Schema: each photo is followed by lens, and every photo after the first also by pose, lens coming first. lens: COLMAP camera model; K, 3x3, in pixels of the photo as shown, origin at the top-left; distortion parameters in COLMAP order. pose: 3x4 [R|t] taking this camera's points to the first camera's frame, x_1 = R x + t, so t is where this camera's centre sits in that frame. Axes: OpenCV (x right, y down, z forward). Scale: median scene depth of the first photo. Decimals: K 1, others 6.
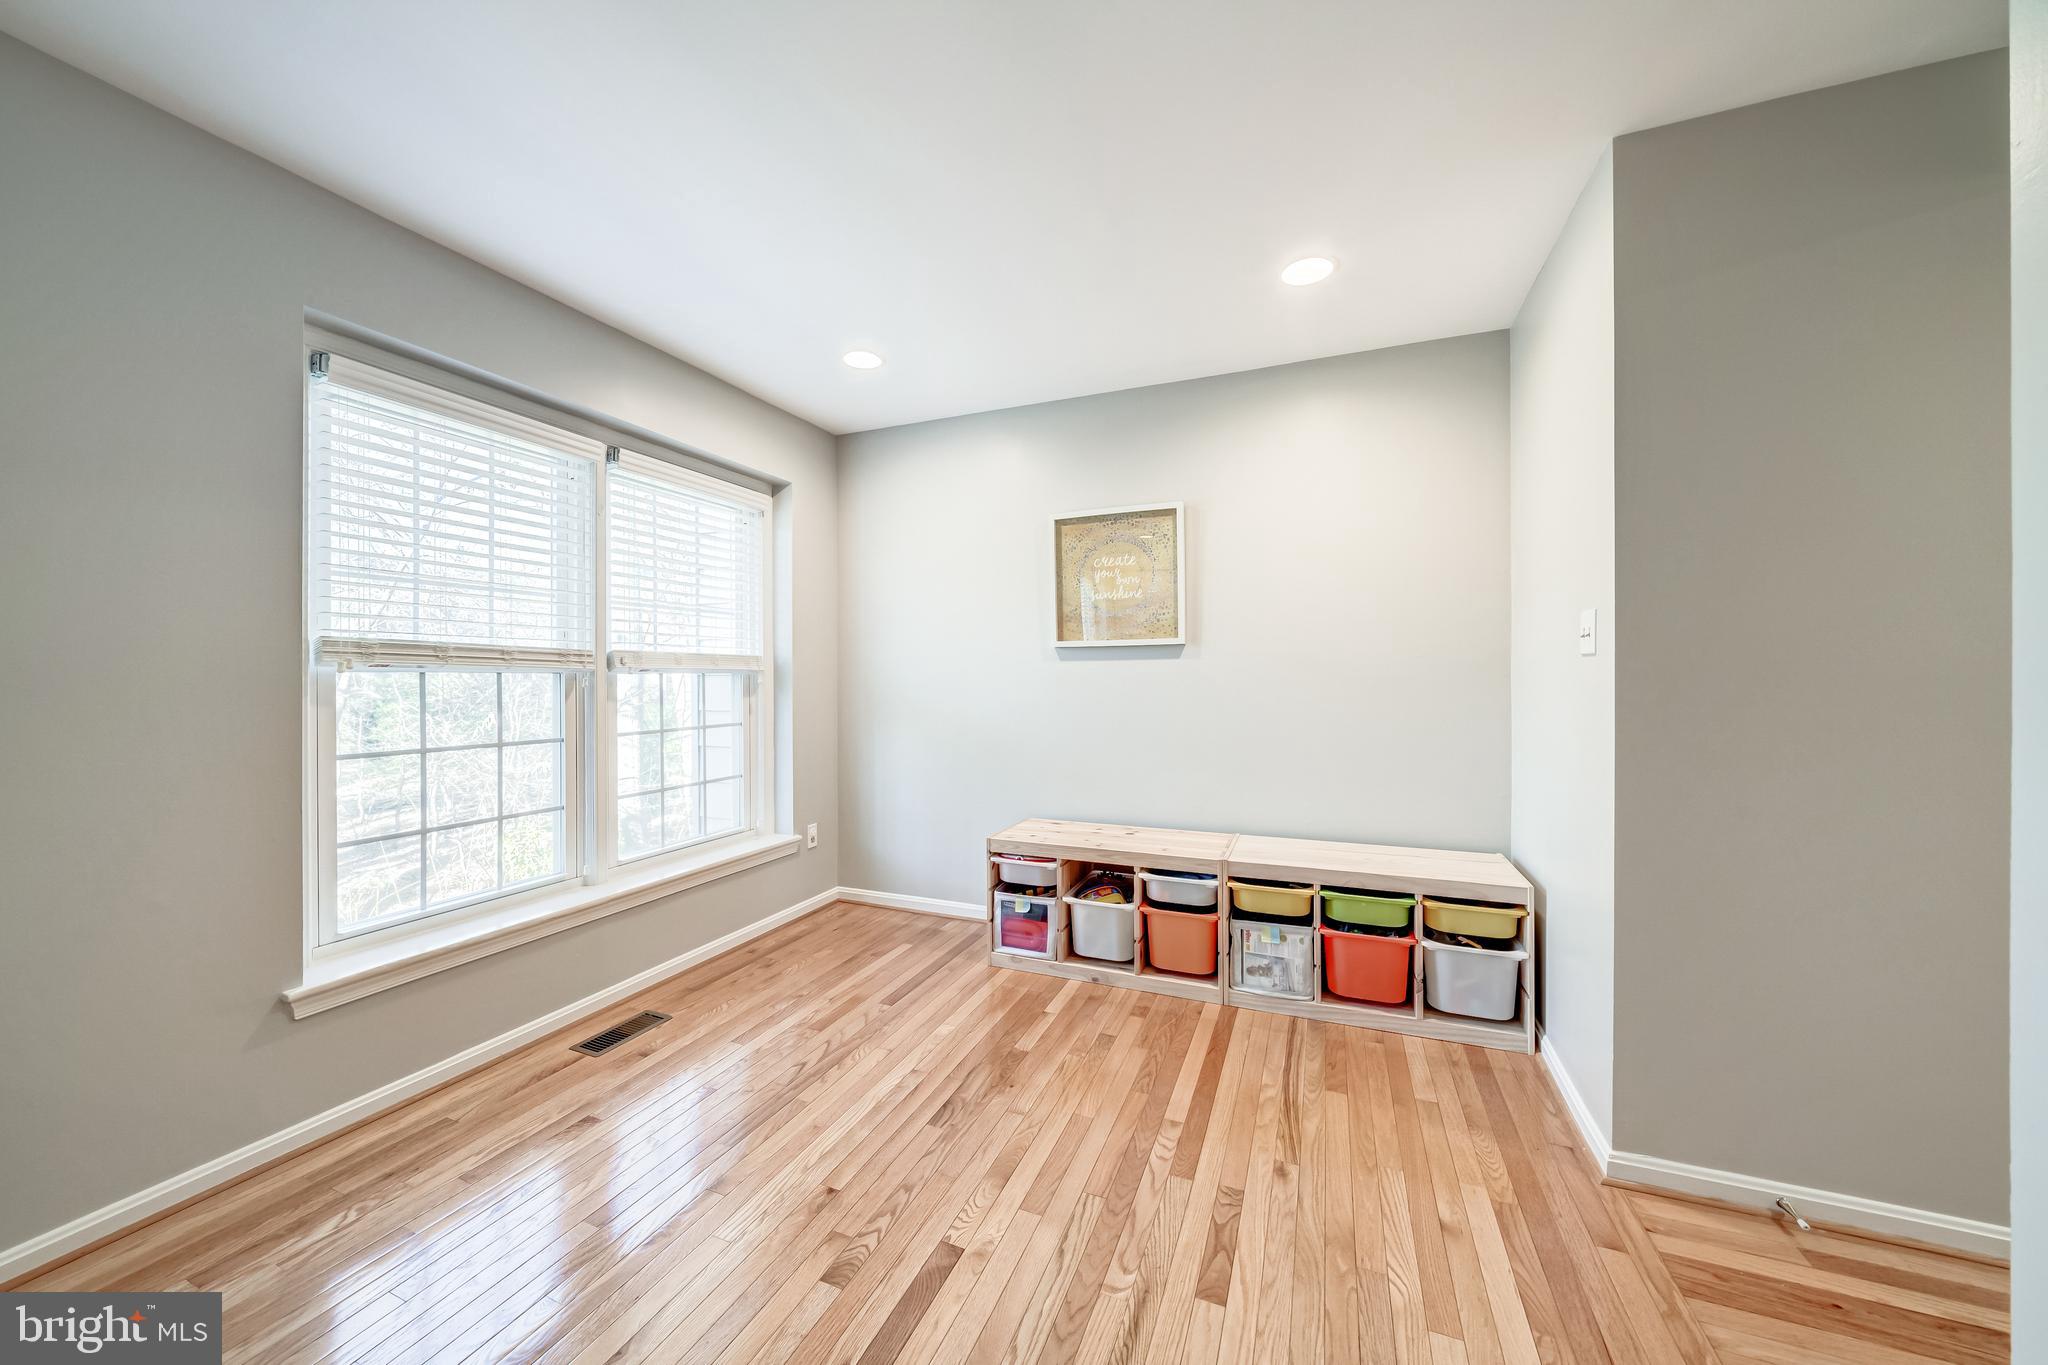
lens RADIAL K [[697.1, 0, 1023.2], [0, 697.1, 678.2], [0, 0, 1]] dist [-0.005374, -0.000067]
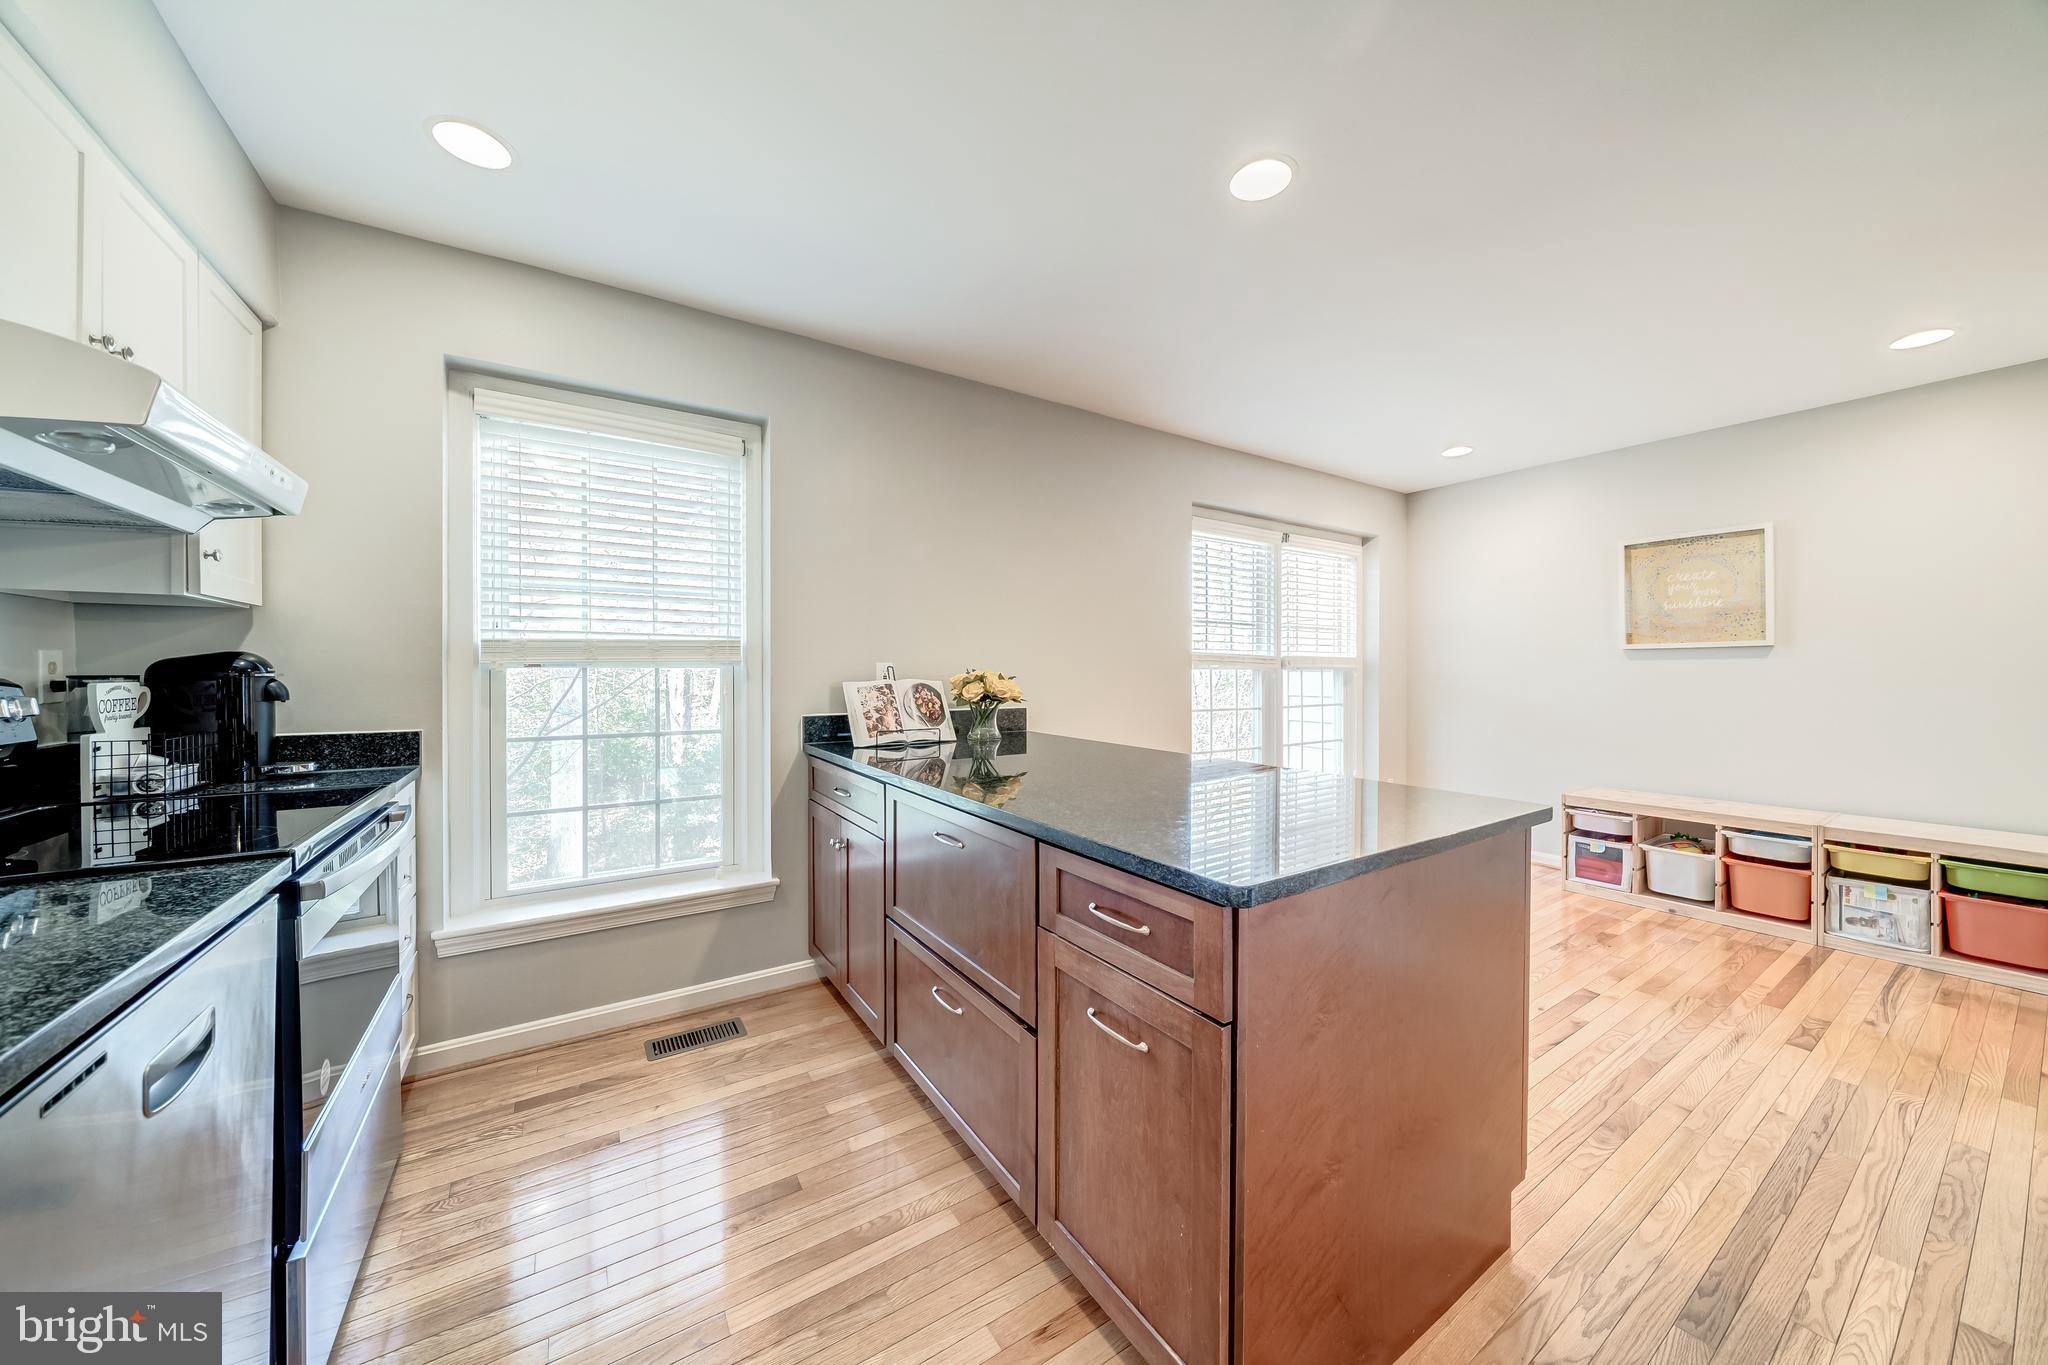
lens RADIAL K [[697.1, 0, 1023.2], [0, 697.1, 678.2], [0, 0, 1]] dist [-0.005374, -0.000067]
pose [[0.832273, 0.007442, -0.554316, -0.188172], [-0.005809, 0.999972, 0.004703, 0.008285], [0.554335, -0.000694, 0.832293, -0.726584]]
